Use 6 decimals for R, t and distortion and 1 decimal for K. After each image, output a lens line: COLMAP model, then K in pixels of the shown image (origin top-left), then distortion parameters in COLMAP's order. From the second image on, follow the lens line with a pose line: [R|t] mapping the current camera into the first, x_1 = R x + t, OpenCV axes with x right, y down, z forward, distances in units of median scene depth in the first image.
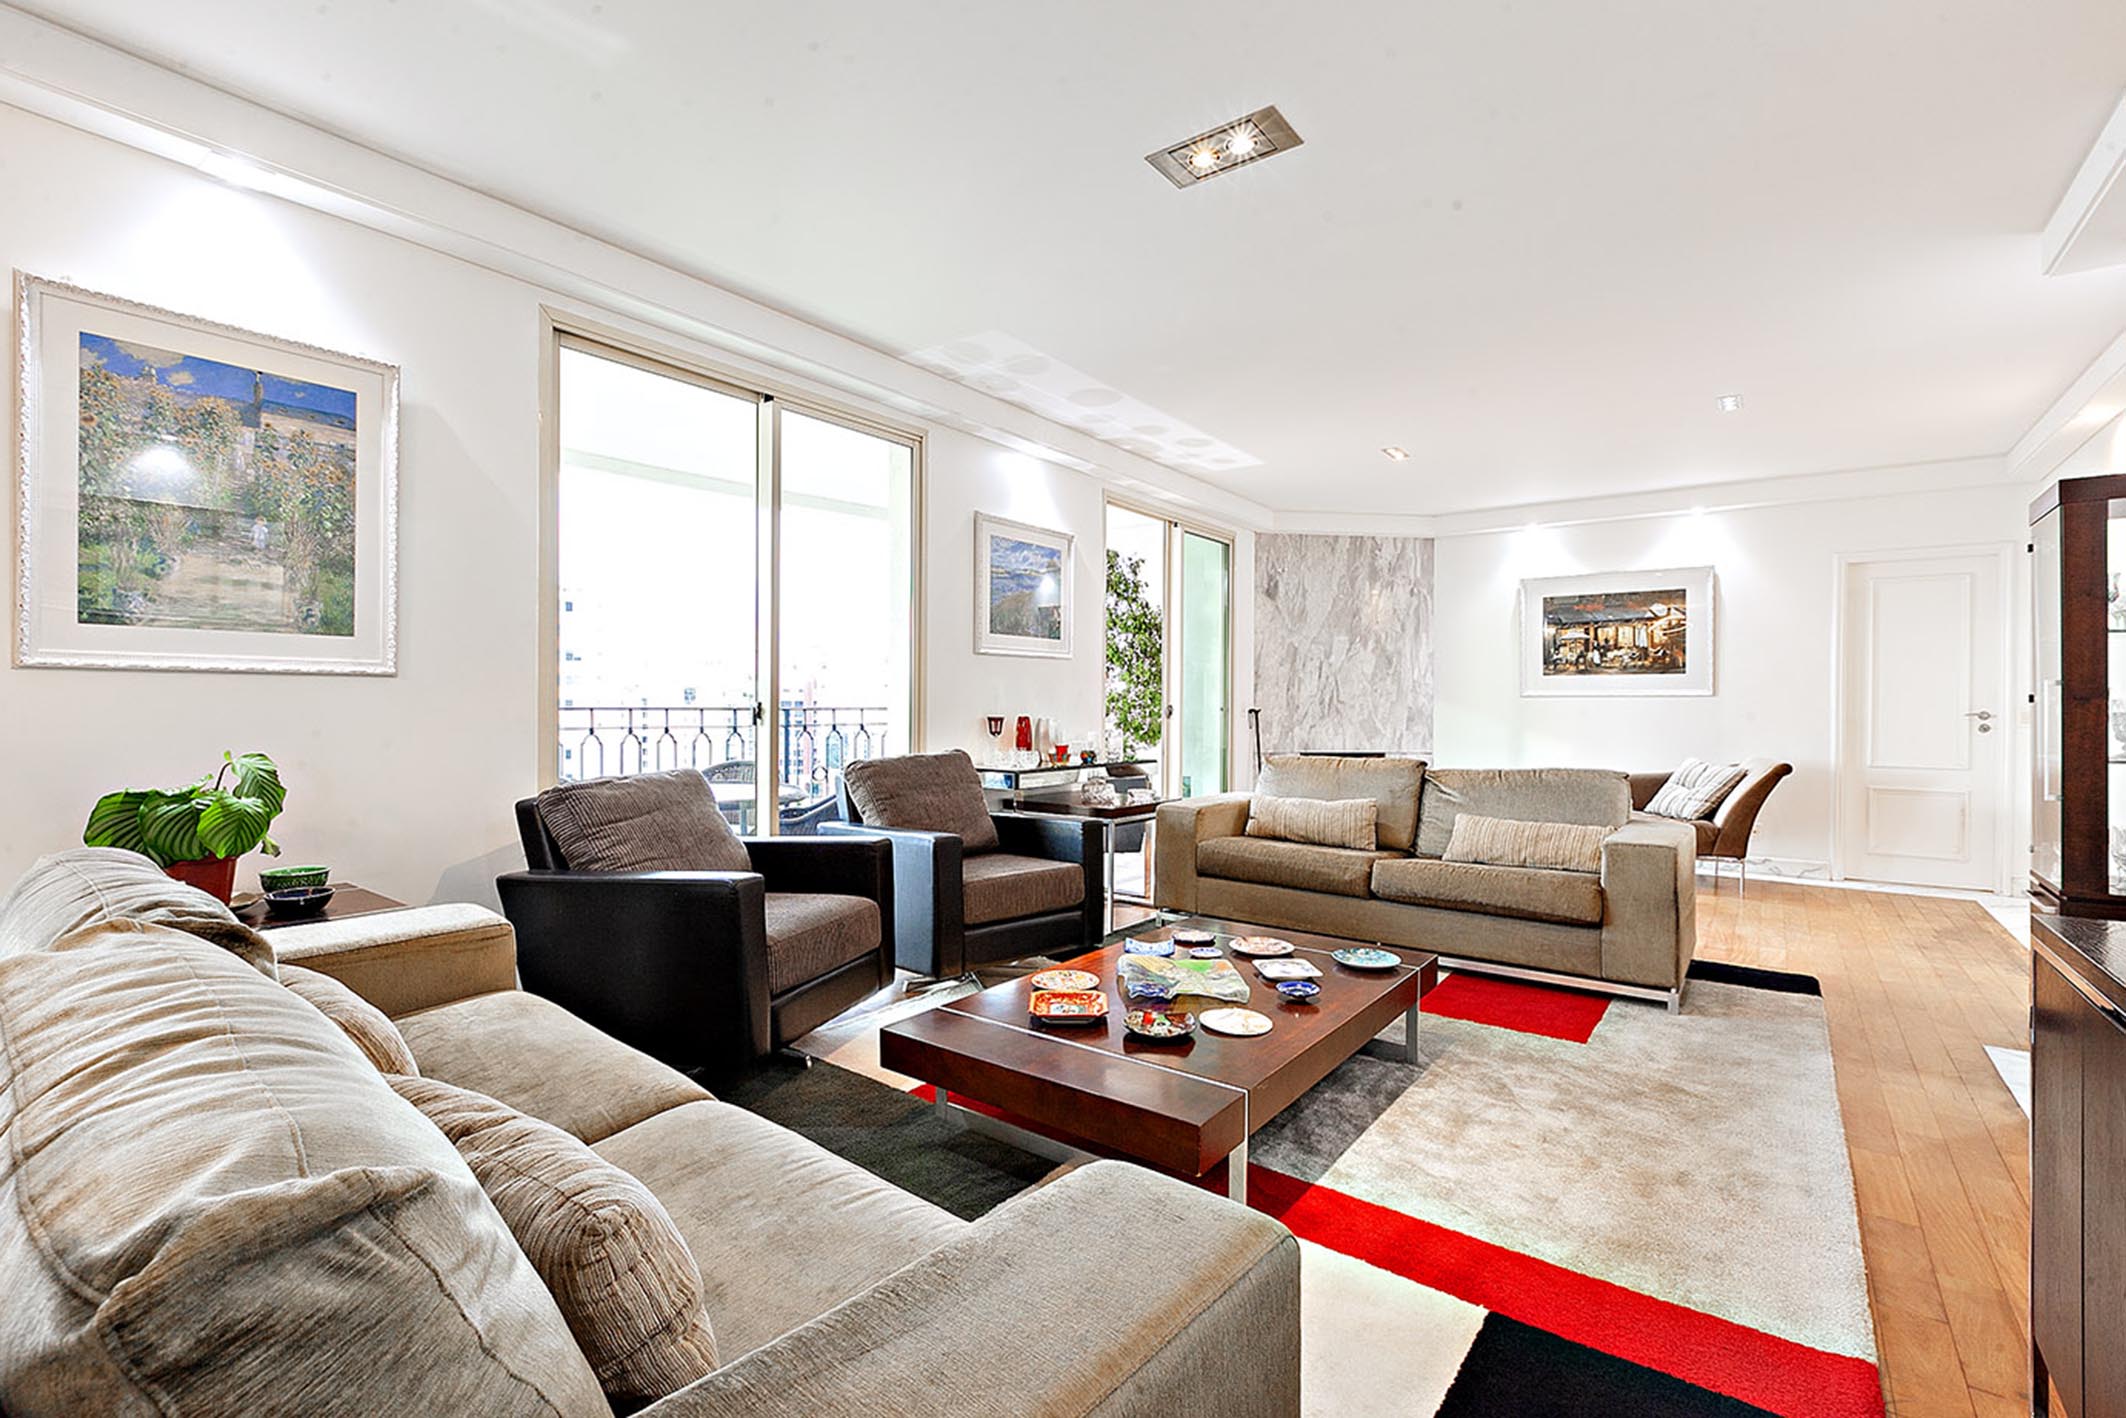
lens RADIAL K [[954.1, 0, 1040.9], [0, 954.1, 695.1], [0, 0, 1]] dist [0.002263, -0.000321]
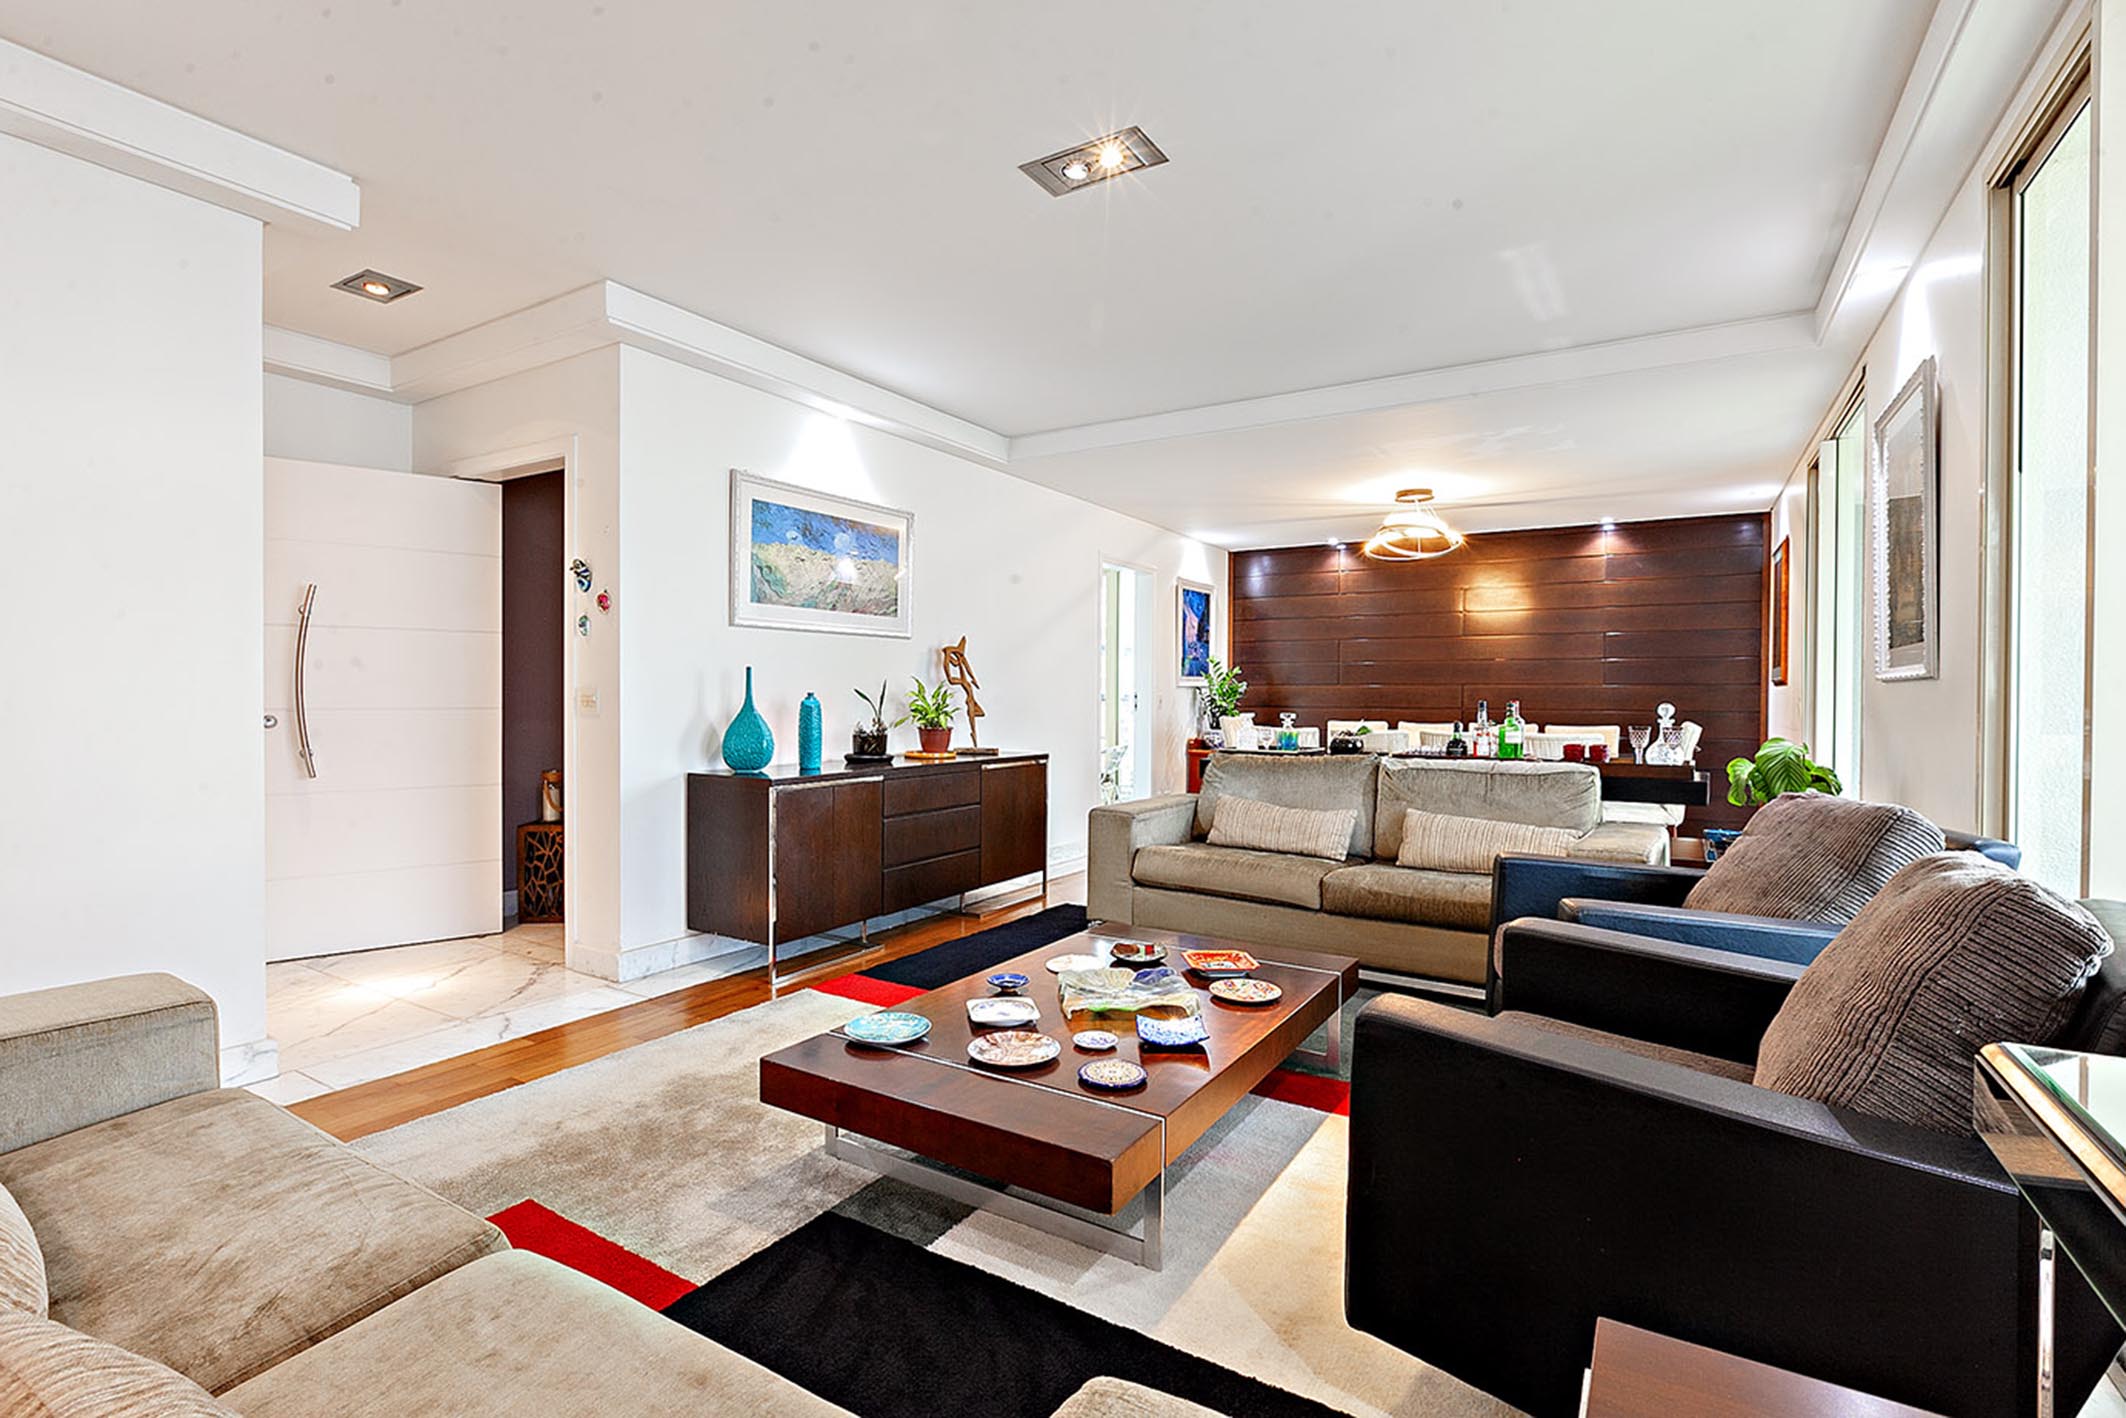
lens RADIAL K [[986.0, 0, 1061.8], [0, 986.0, 705.6], [0, 0, 1]] dist [-0.002789, 0.000843]
pose [[-0.993895, -0.010111, -0.109868, 0.154793], [-0.010286, 0.999947, 0.001024, 0.007920], [0.109852, 0.002148, -0.993946, 0.945432]]
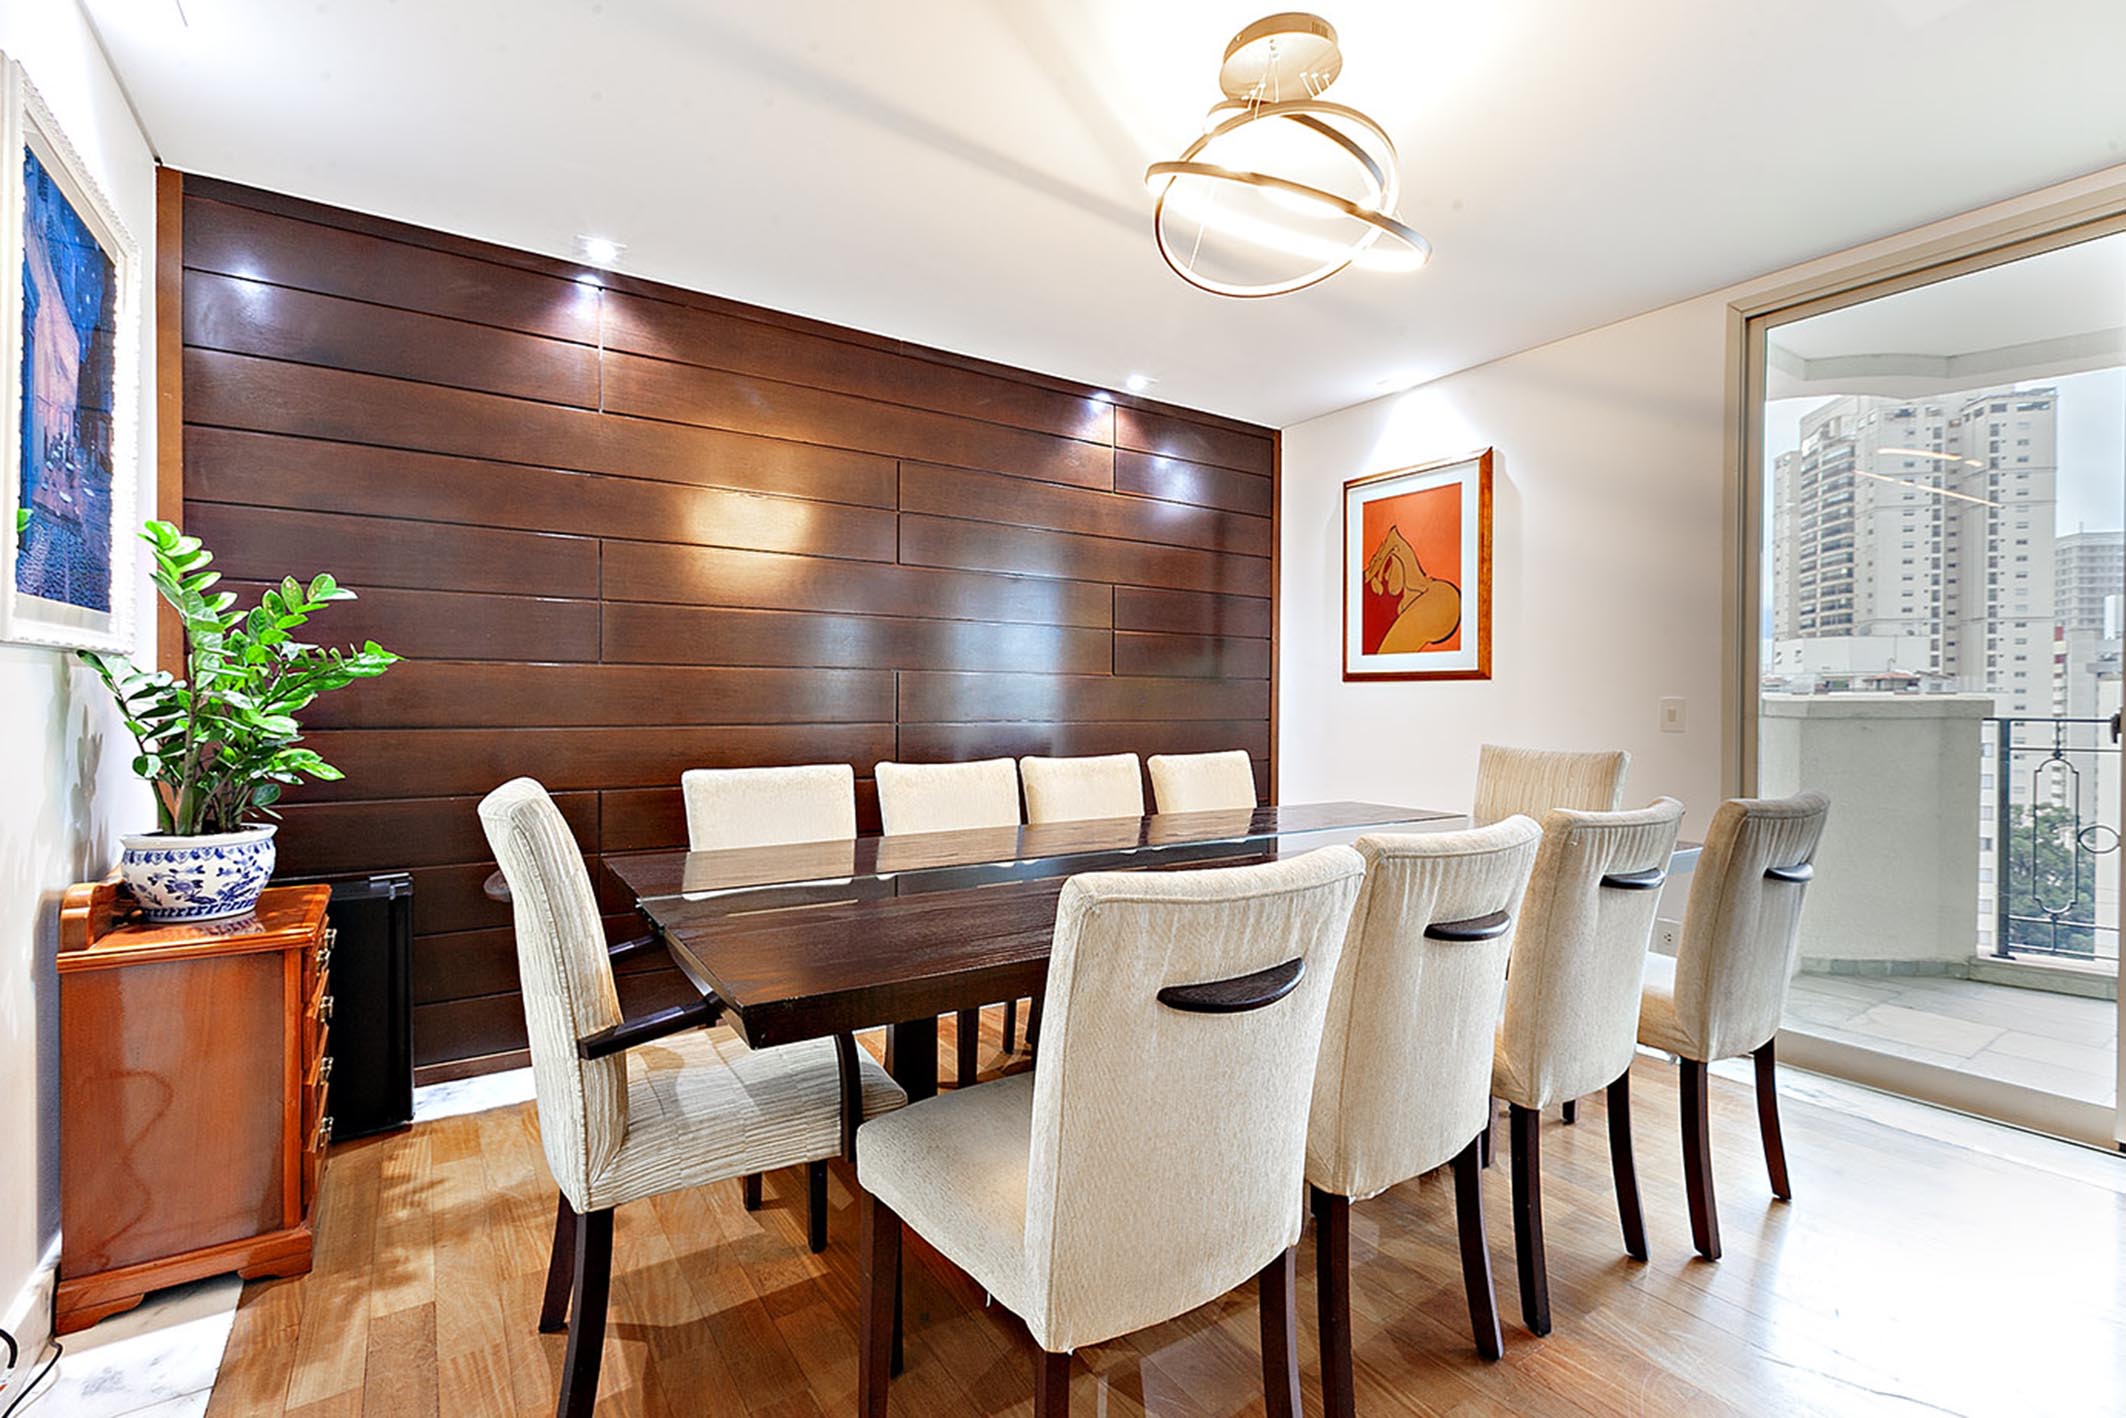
lens RADIAL K [[954.1, 0, 1065.0], [0, 954.1, 711.6], [0, 0, 1]] dist [0.002263, -0.000321]
pose [[-0.315618, 0.003445, -0.948880, -0.015784], [0.000065, 0.999993, 0.003609, -0.001379], [0.948886, 0.001077, -0.315616, -0.113188]]
